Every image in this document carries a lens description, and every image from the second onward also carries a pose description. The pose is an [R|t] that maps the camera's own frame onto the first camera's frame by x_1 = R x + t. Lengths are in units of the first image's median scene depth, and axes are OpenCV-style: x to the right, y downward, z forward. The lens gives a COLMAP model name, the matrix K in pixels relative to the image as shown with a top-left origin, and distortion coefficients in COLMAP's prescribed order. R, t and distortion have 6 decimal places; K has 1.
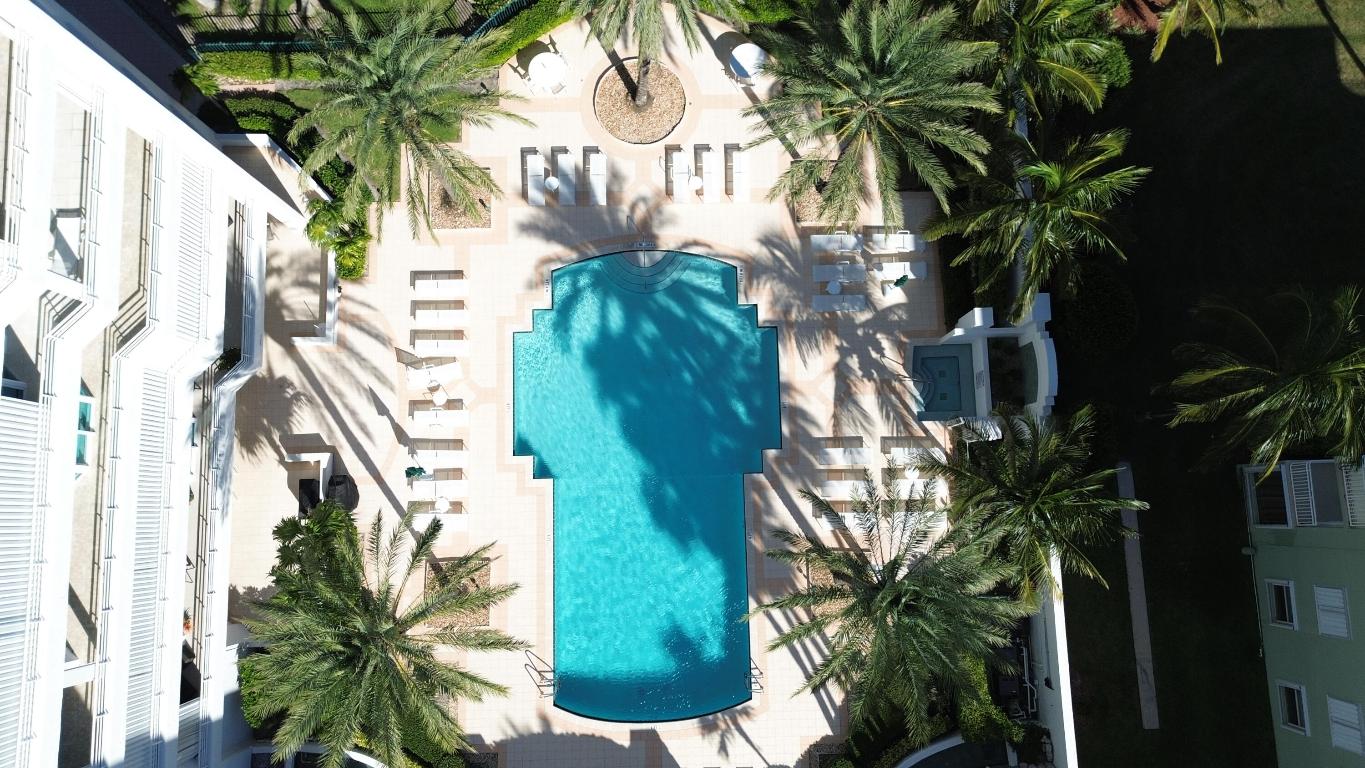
lens RADIAL K [[962.3, 0, 681.5], [0, 962.3, 385.7], [0, 0, 1]] dist [0.025258, -0.003734]
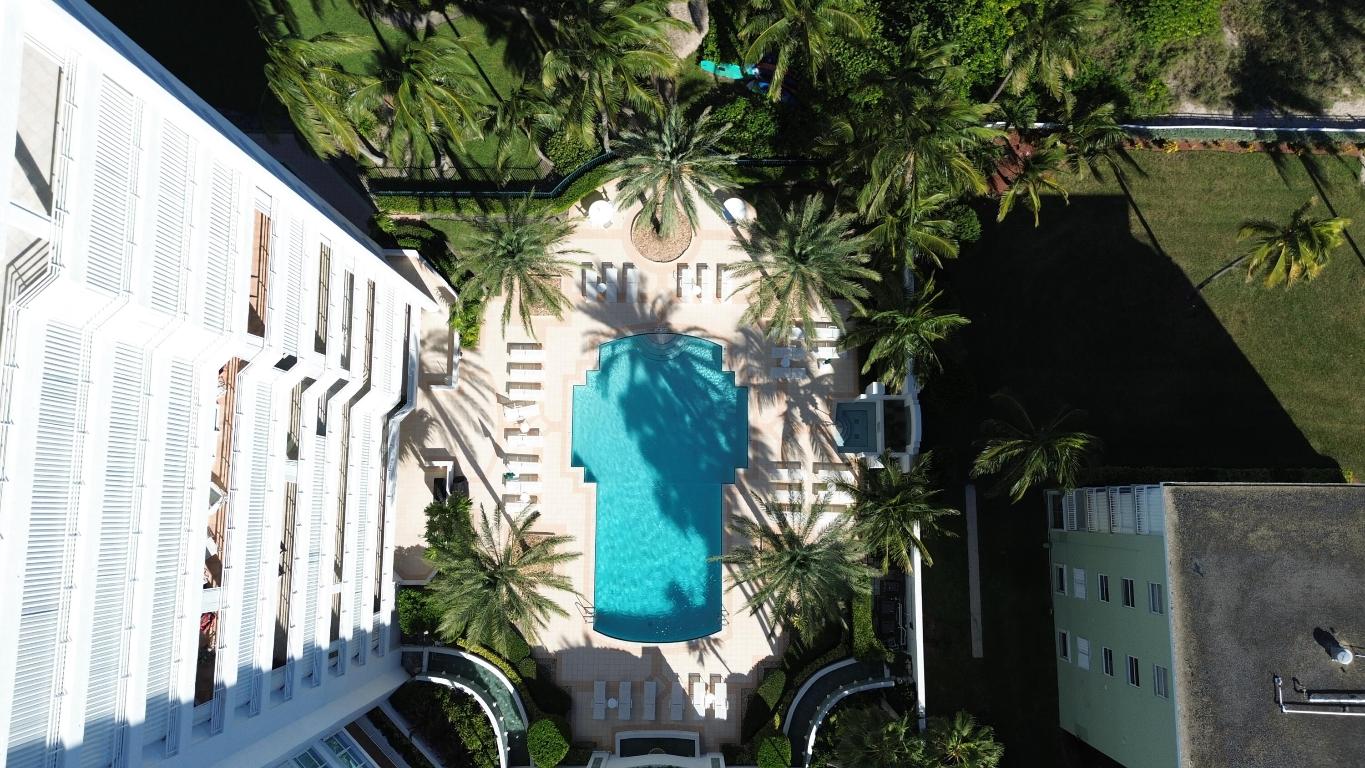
lens RADIAL K [[950.4, 0, 687.9], [0, 950.4, 383.2], [0, 0, 1]] dist [0.062774, -0.073016]
pose [[0.999429, 0.032505, -0.009257, 0.019847], [-0.032491, 0.999471, 0.001619, -0.067854], [0.009305, -0.001317, 0.999956, -0.503647]]
